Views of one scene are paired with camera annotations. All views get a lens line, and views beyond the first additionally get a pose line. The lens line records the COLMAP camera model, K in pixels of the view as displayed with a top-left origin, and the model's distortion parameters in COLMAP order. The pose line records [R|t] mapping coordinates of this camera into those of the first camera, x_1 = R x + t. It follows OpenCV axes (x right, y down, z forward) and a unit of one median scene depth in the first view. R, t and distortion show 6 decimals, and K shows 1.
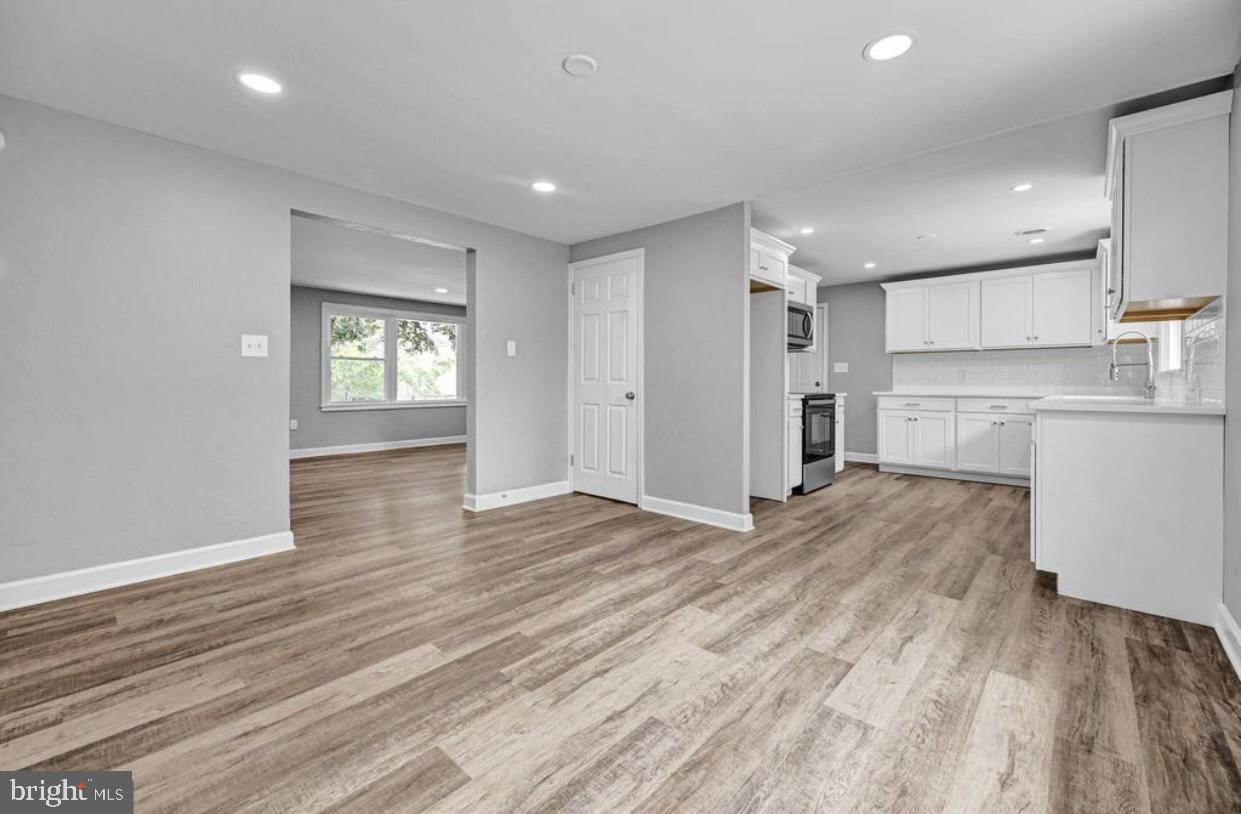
lens RADIAL K [[503.2, 0, 631.0], [0, 503.2, 387.7], [0, 0, 1]] dist [-0.001174, 0.001719]
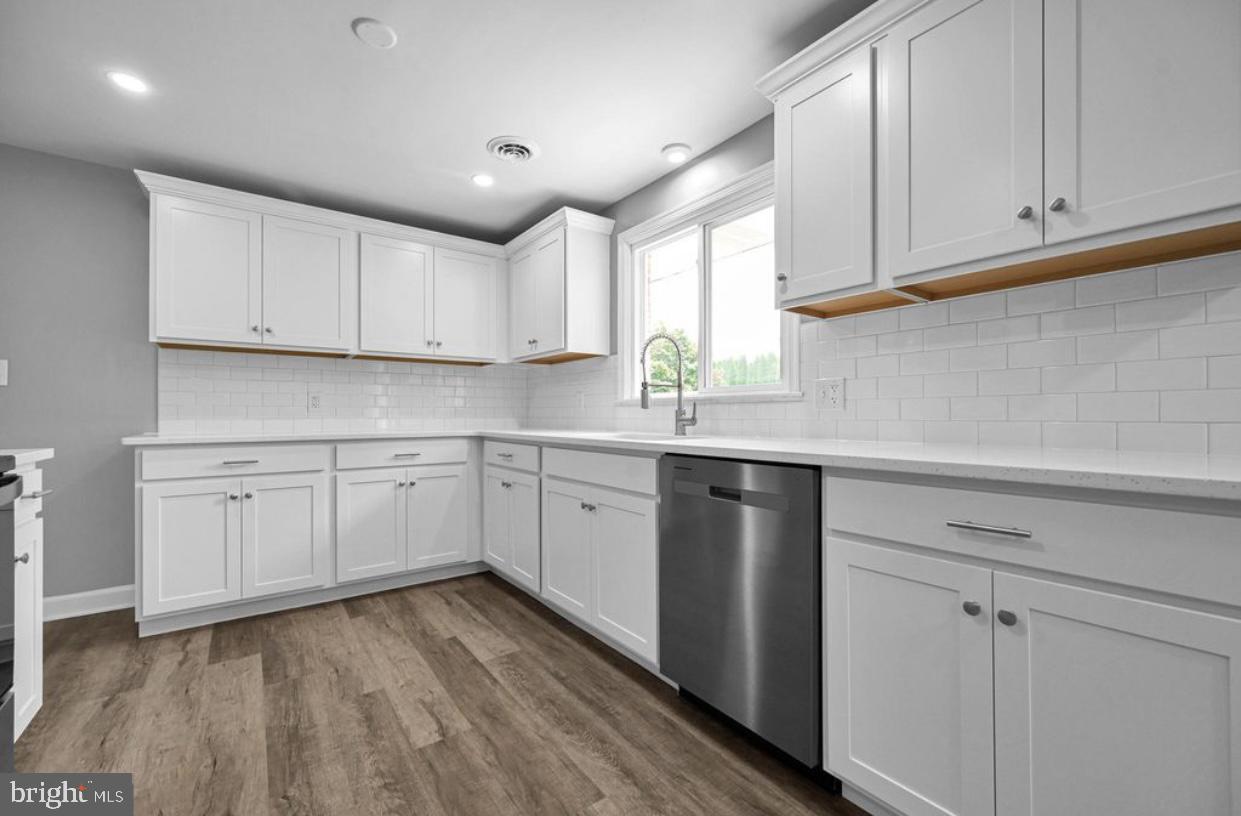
lens RADIAL K [[503.2, 0, 609.5], [0, 503.2, 412.8], [0, 0, 1]] dist [-0.001174, 0.001719]
pose [[0.209358, 0.001279, 0.977838, 0.215430], [0.013337, 0.999902, -0.004163, -0.004708], [-0.977748, 0.013913, 0.209320, 0.641719]]
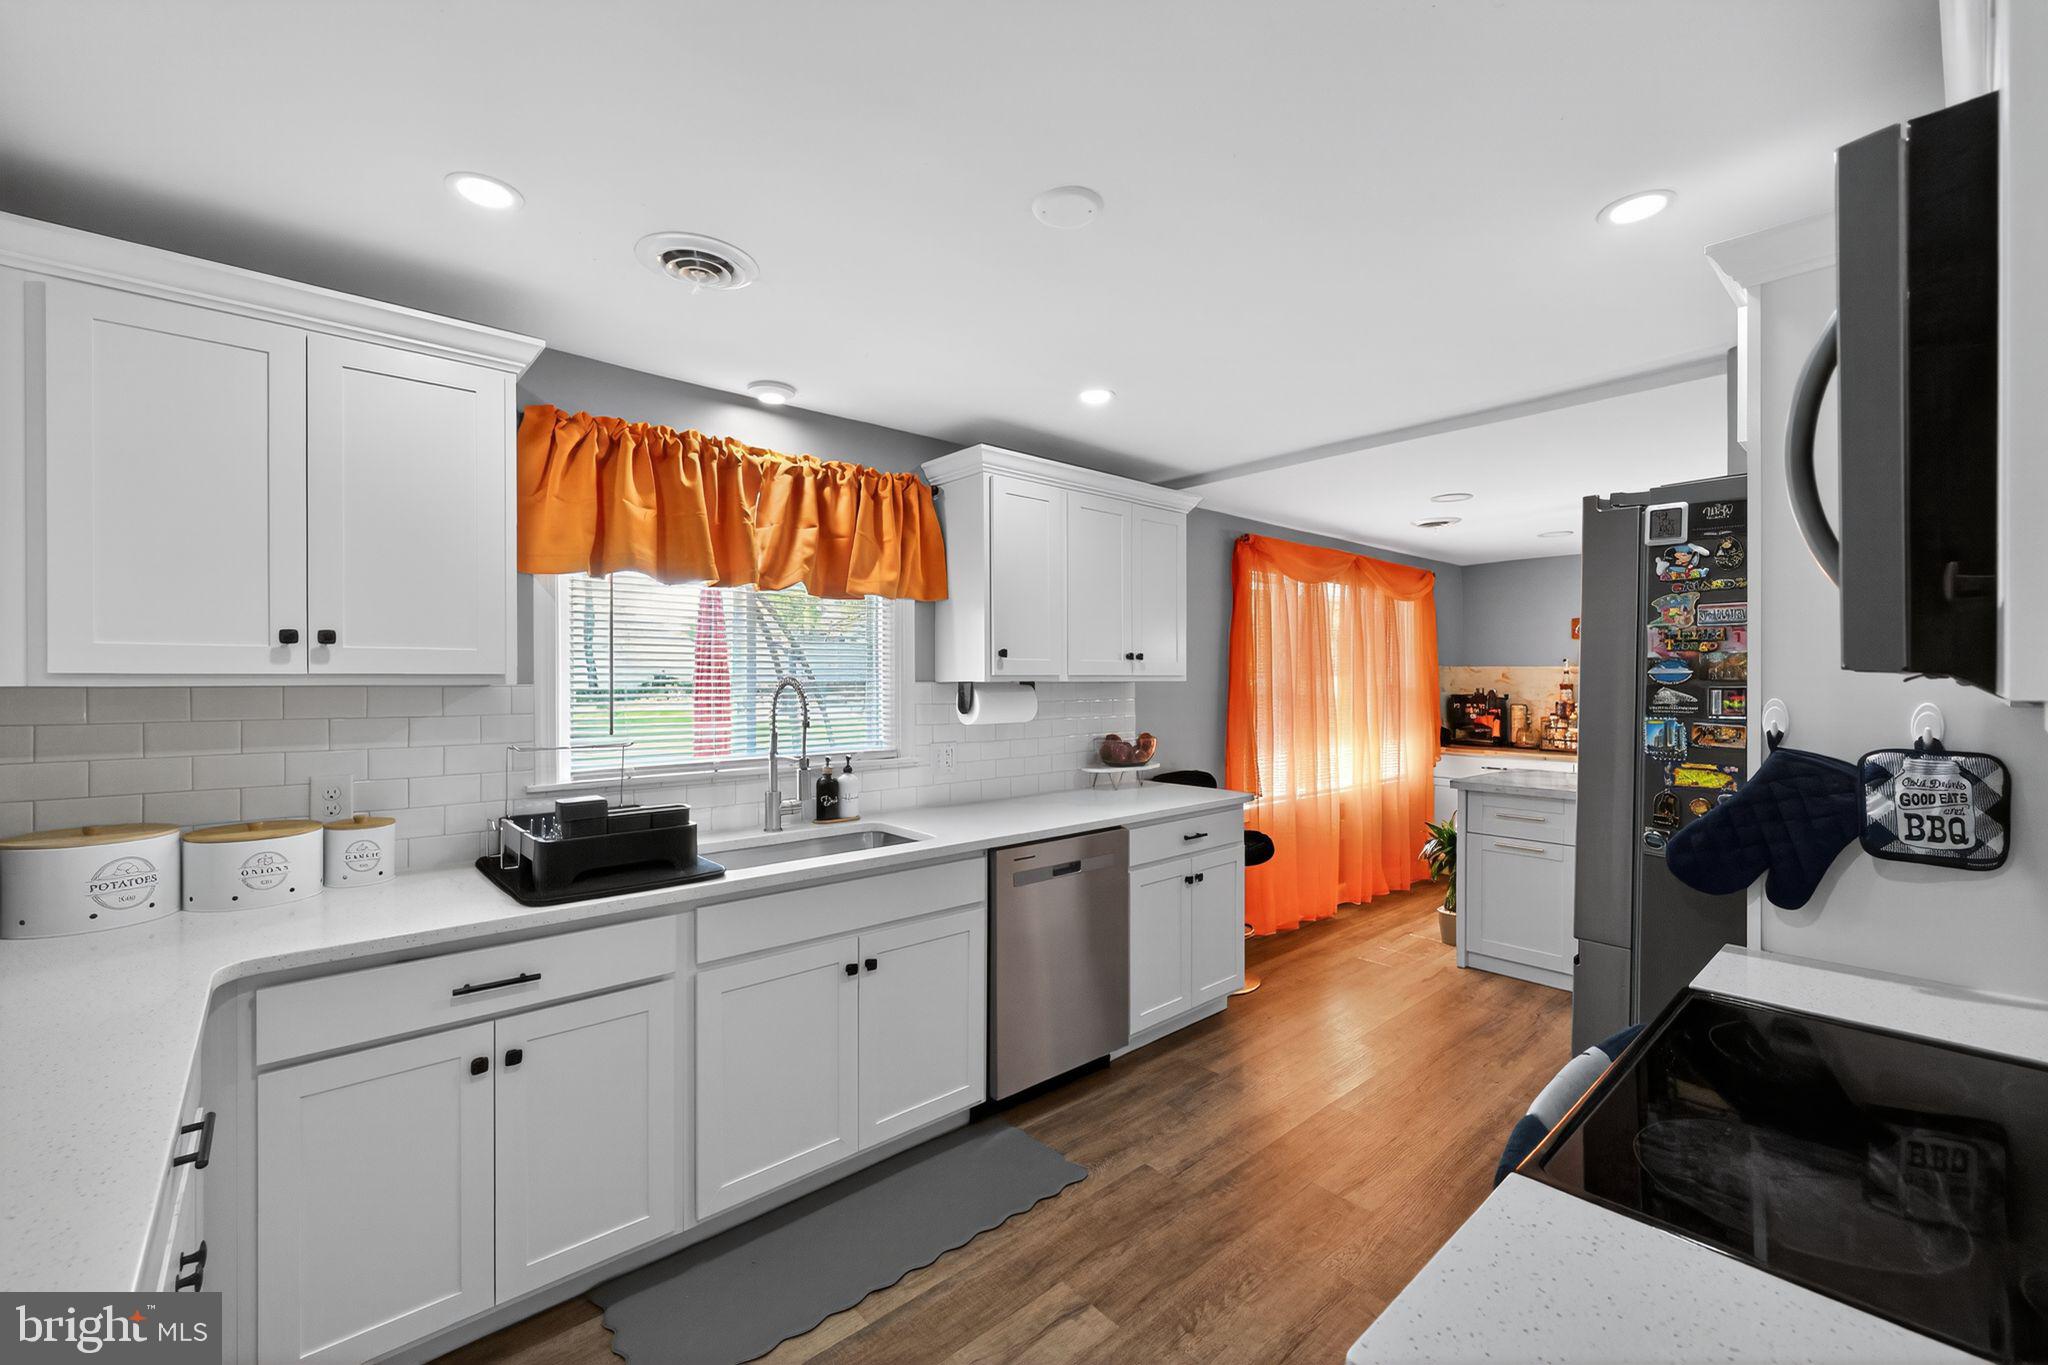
lens RADIAL K [[807.5, 0, 1045.2], [0, 807.5, 684.6], [0, 0, 1]] dist [-0.004251, 0.002708]
pose [[-0.993887, -0.001787, 0.110391, 0.479306], [-0.000445, 0.999926, 0.012175, -0.083109], [-0.110405, 0.012051, -0.993814, 1.160826]]
